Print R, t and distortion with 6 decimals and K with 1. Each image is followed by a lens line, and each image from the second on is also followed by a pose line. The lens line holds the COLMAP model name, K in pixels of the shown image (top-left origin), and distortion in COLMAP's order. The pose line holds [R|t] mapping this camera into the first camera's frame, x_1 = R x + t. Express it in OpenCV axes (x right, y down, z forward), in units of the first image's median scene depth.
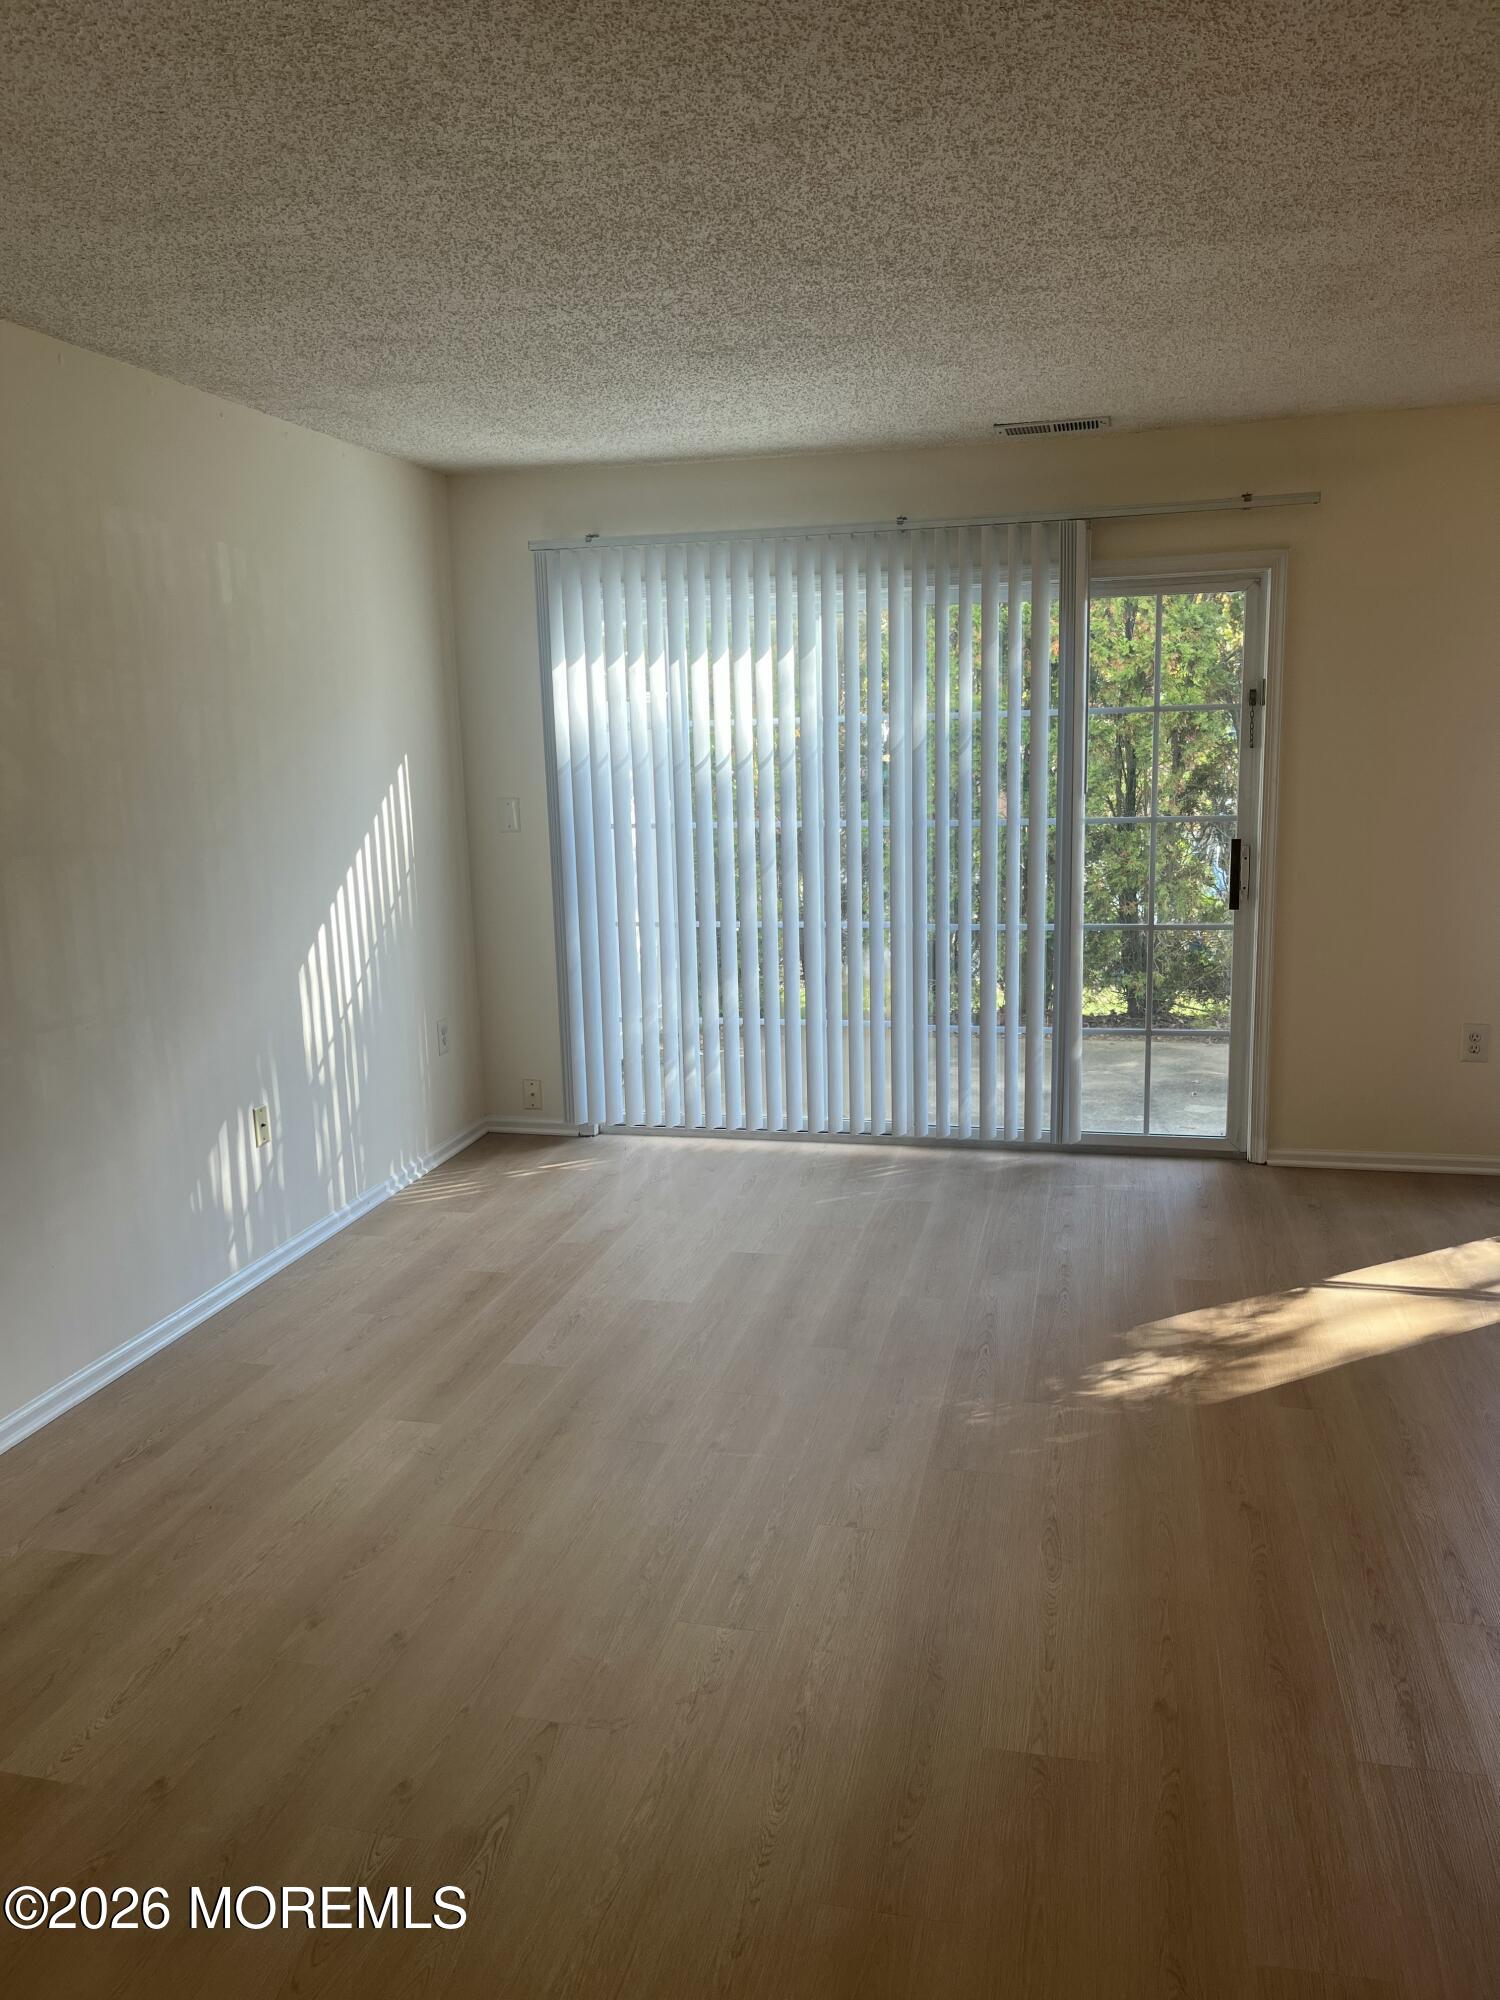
lens RADIAL K [[1526.2, 0, 753.9], [0, 1526.2, 996.5], [0, 0, 1]] dist [0.083536, -0.111597]
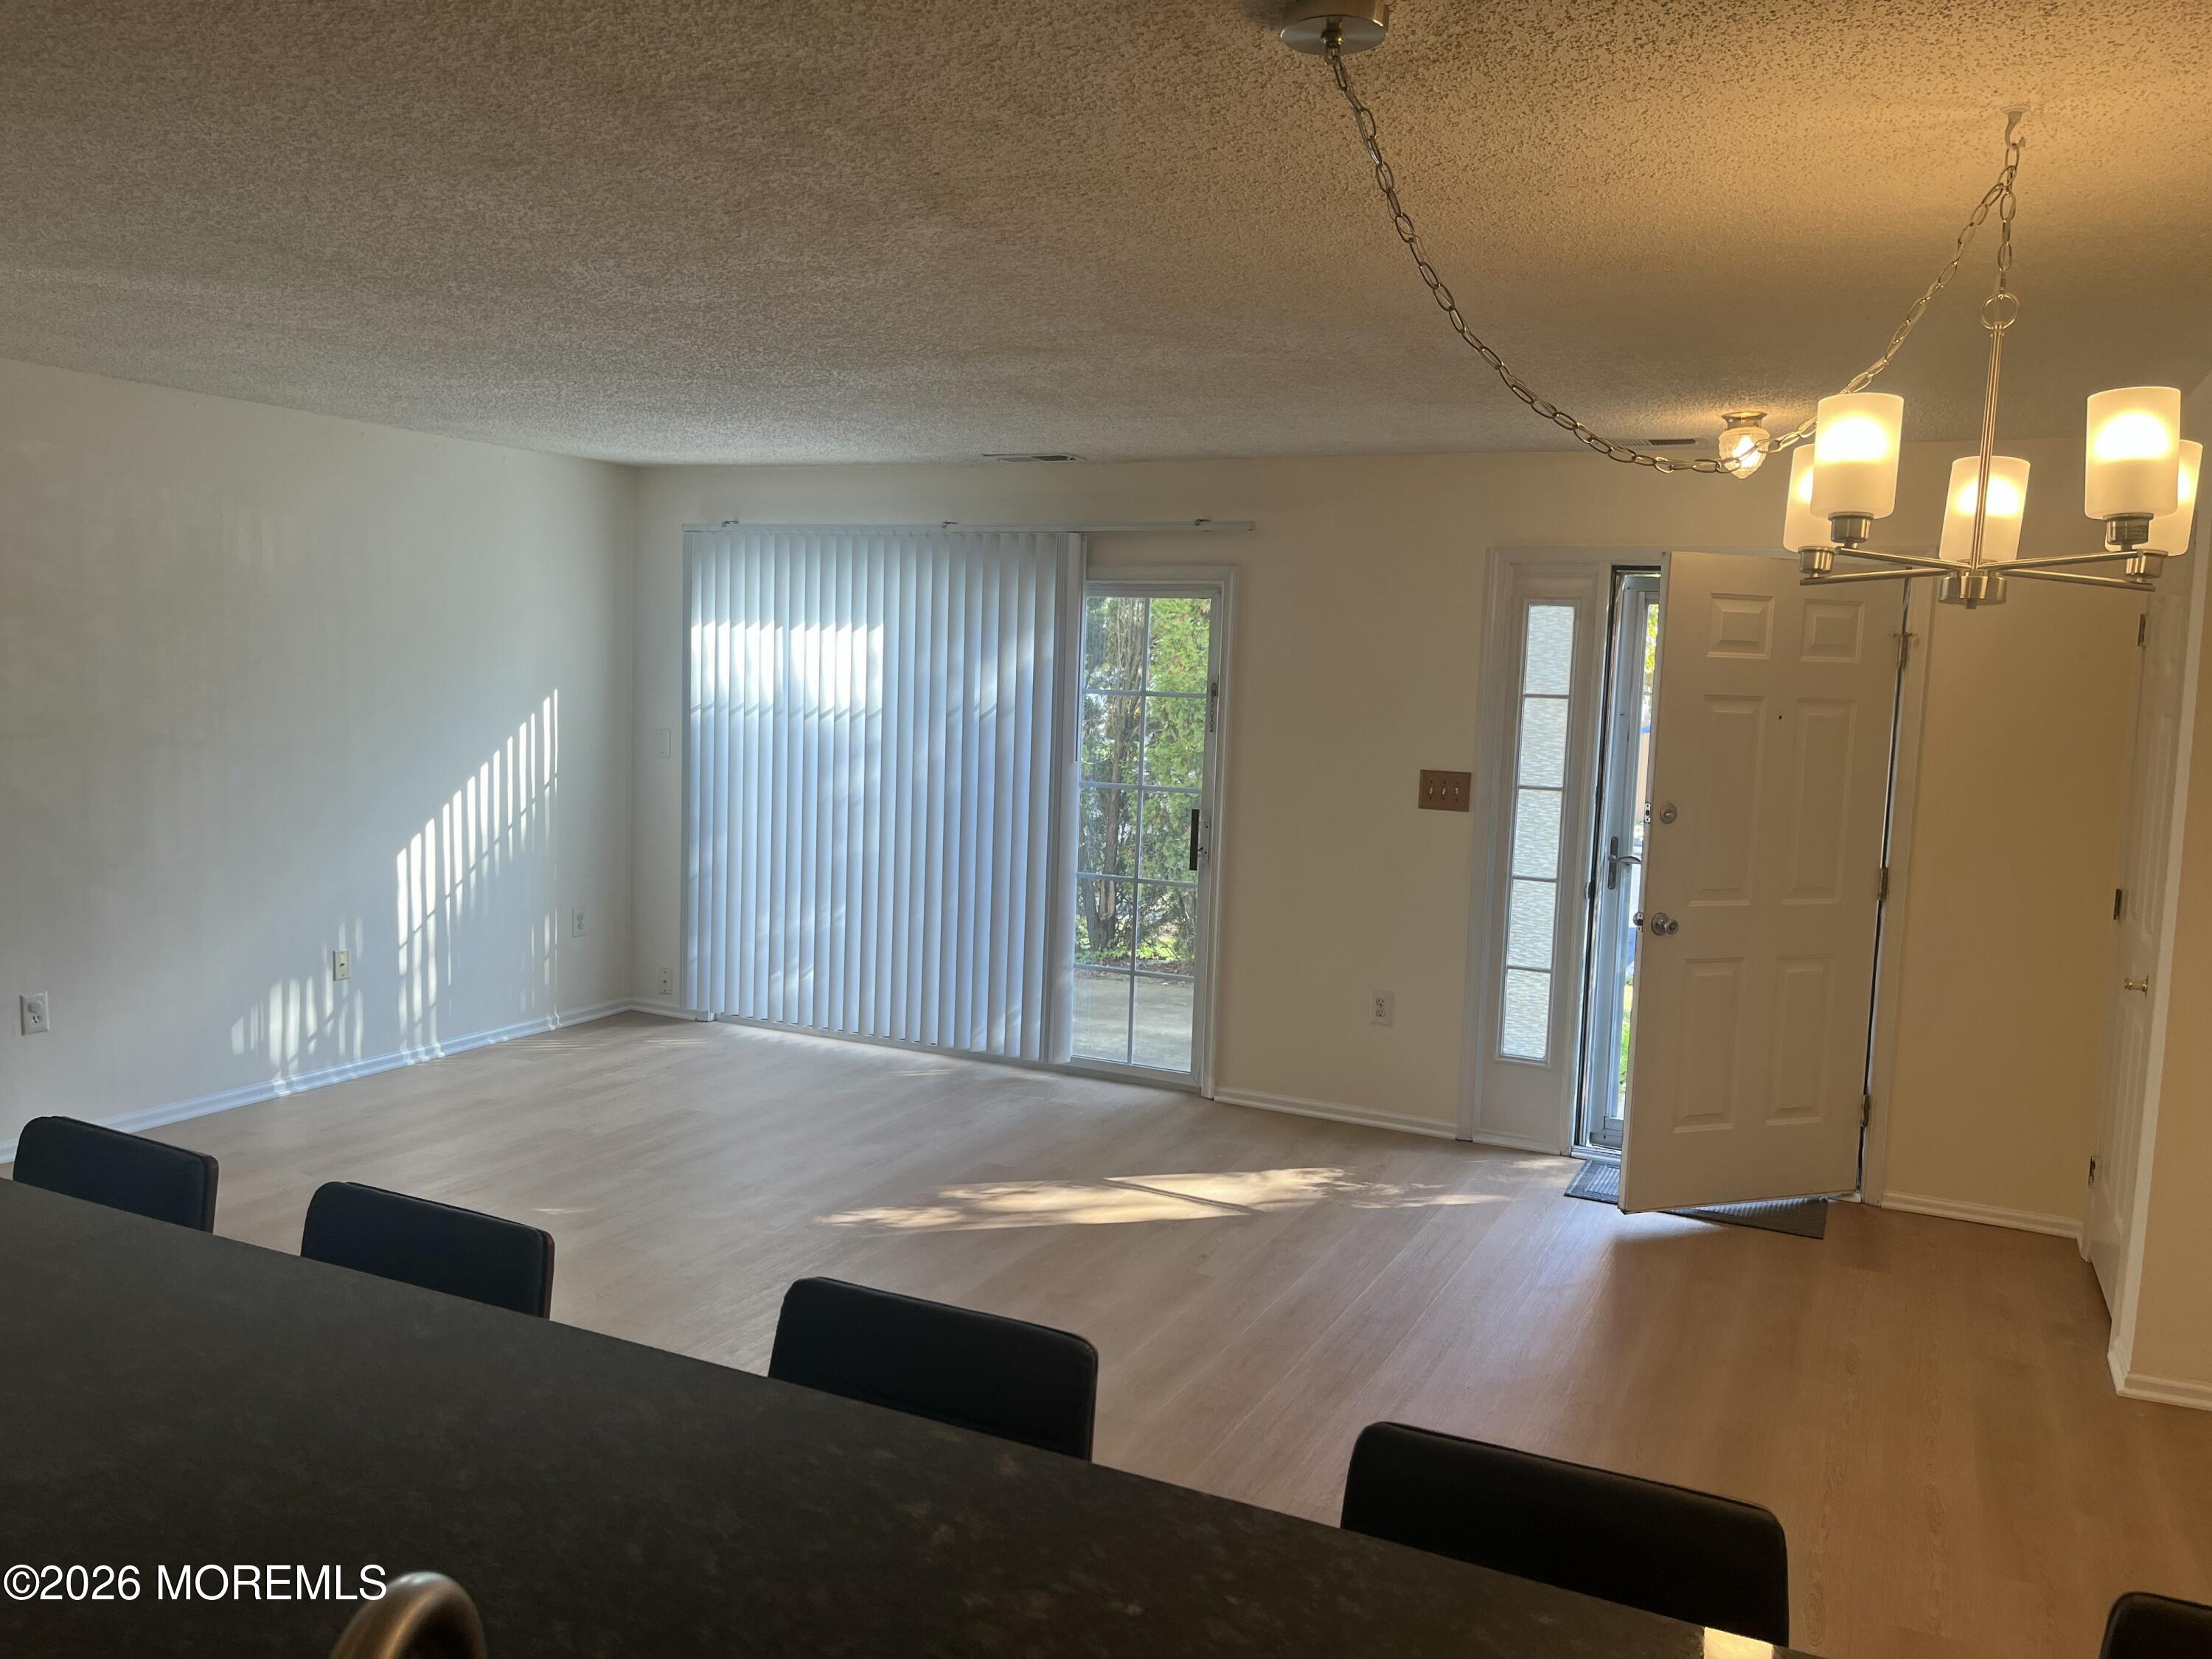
lens RADIAL K [[1688.0, 0, 1110.8], [0, 1688.0, 827.4], [0, 0, 1]] dist [0.083536, -0.111597]
pose [[0.973029, 0.079779, -0.216446, 0.518594], [-0.097082, 0.992776, -0.070506, 0.005999], [0.209258, 0.089617, 0.973745, -0.236751]]
